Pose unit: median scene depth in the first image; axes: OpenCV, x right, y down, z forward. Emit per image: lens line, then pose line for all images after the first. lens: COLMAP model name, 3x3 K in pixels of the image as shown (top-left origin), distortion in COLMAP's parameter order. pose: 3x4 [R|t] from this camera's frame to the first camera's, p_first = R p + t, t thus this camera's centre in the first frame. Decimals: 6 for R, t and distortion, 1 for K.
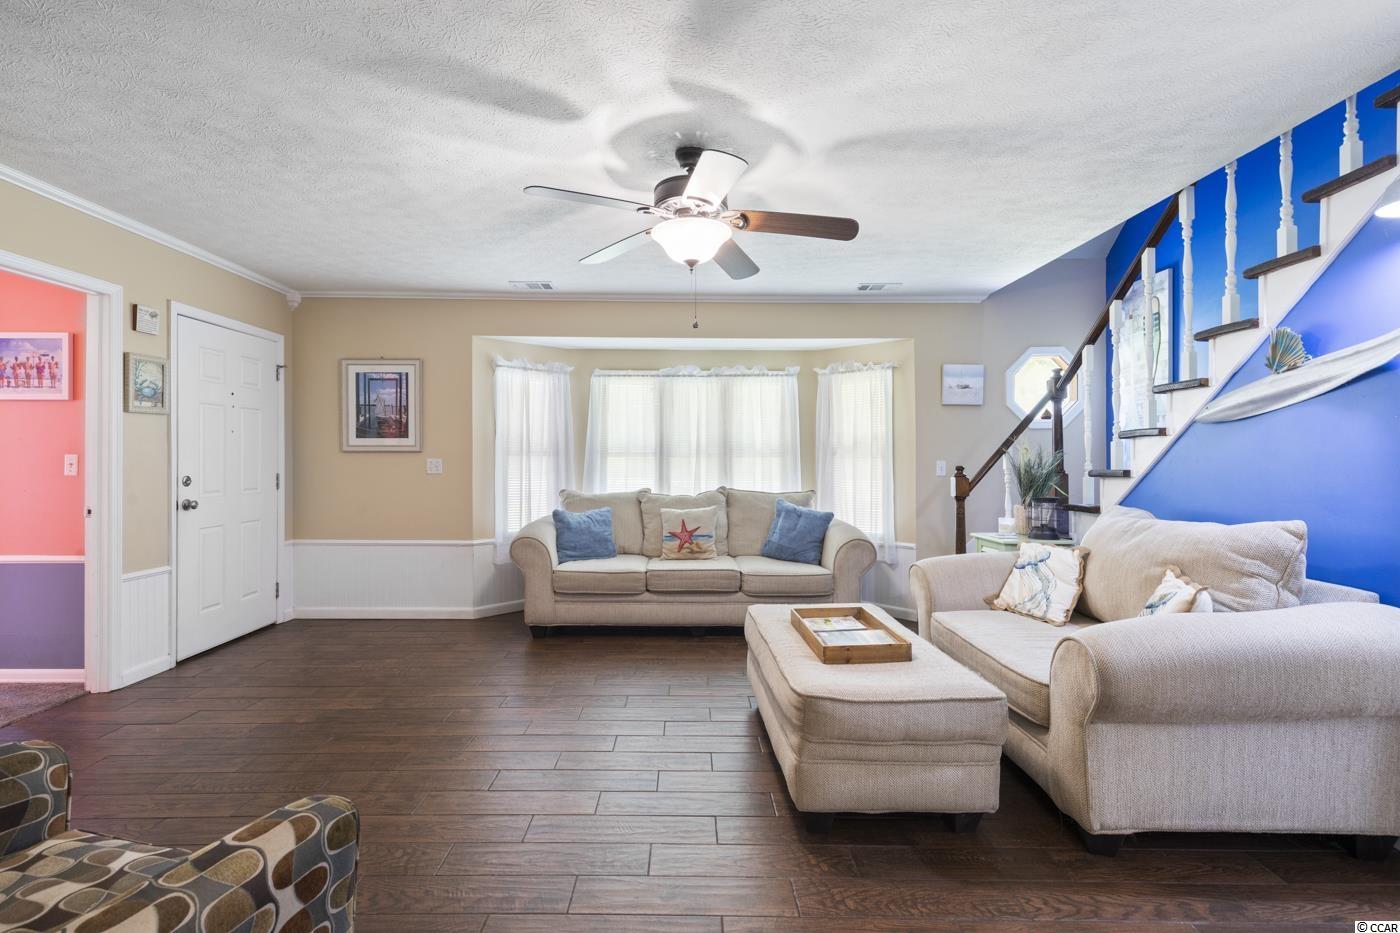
lens RADIAL K [[633.1, 0, 695.6], [0, 633.1, 469.7], [0, 0, 1]] dist [0.000761, -0.000445]
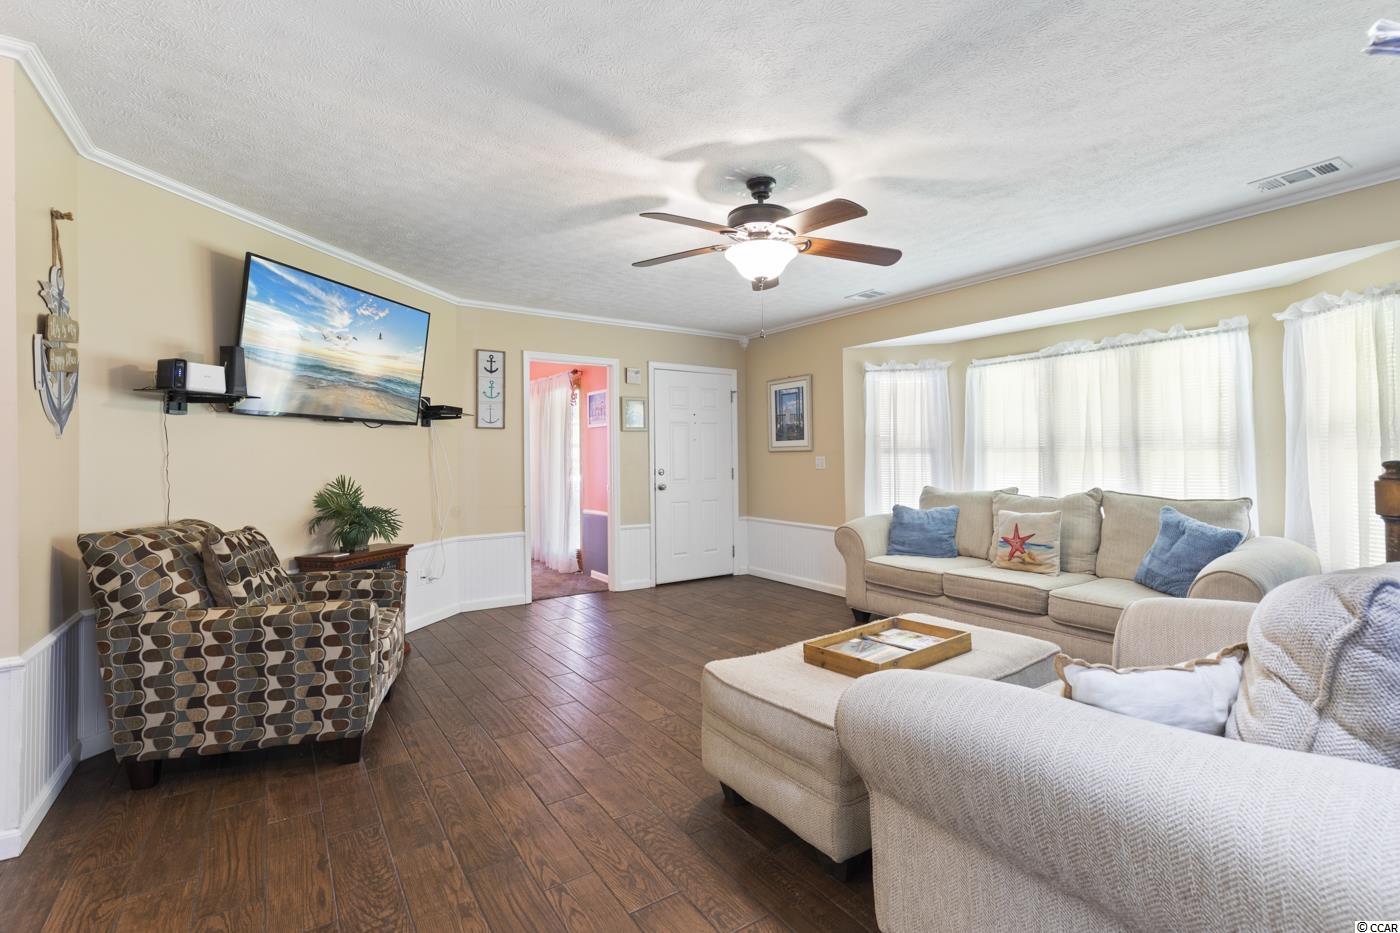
lens RADIAL K [[633.1, 0, 695.6], [0, 633.1, 469.7], [0, 0, 1]] dist [0.000761, -0.000445]
pose [[0.553185, 0.008101, -0.833019, 0.461038], [-0.005042, 0.999967, 0.006377, 0.000793], [0.833043, 0.000672, 0.553207, 0.153255]]
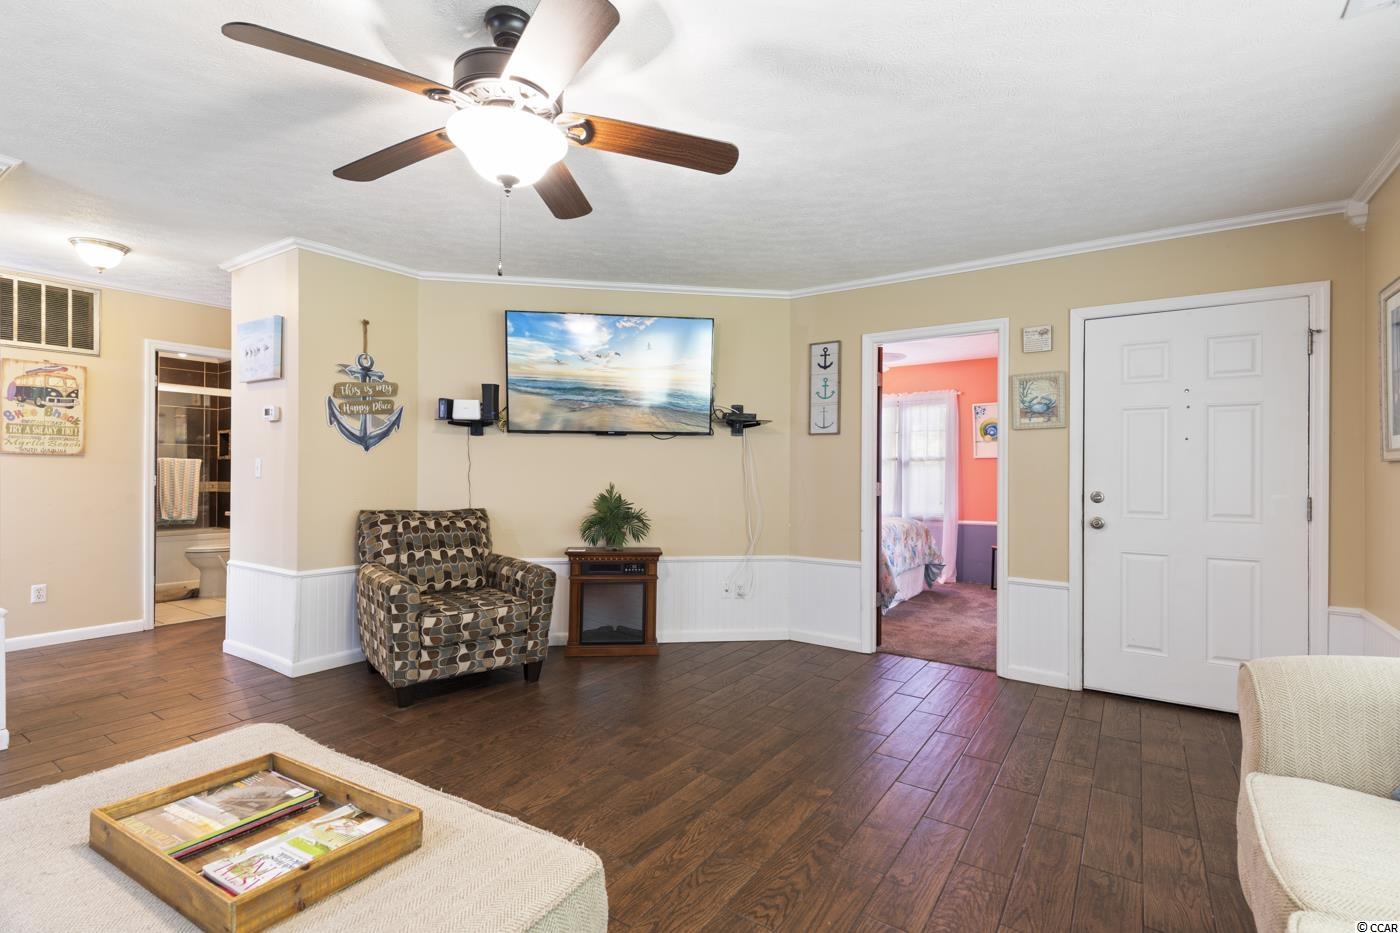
lens RADIAL K [[651.6, 0, 697.9], [0, 651.6, 484.9], [0, 0, 1]] dist [-0.000449, -0.000618]
pose [[-0.570112, 0.009382, -0.821514, 0.245008], [-0.023616, 0.999334, 0.027801, -0.010256], [0.821228, 0.035250, -0.569511, 0.855031]]
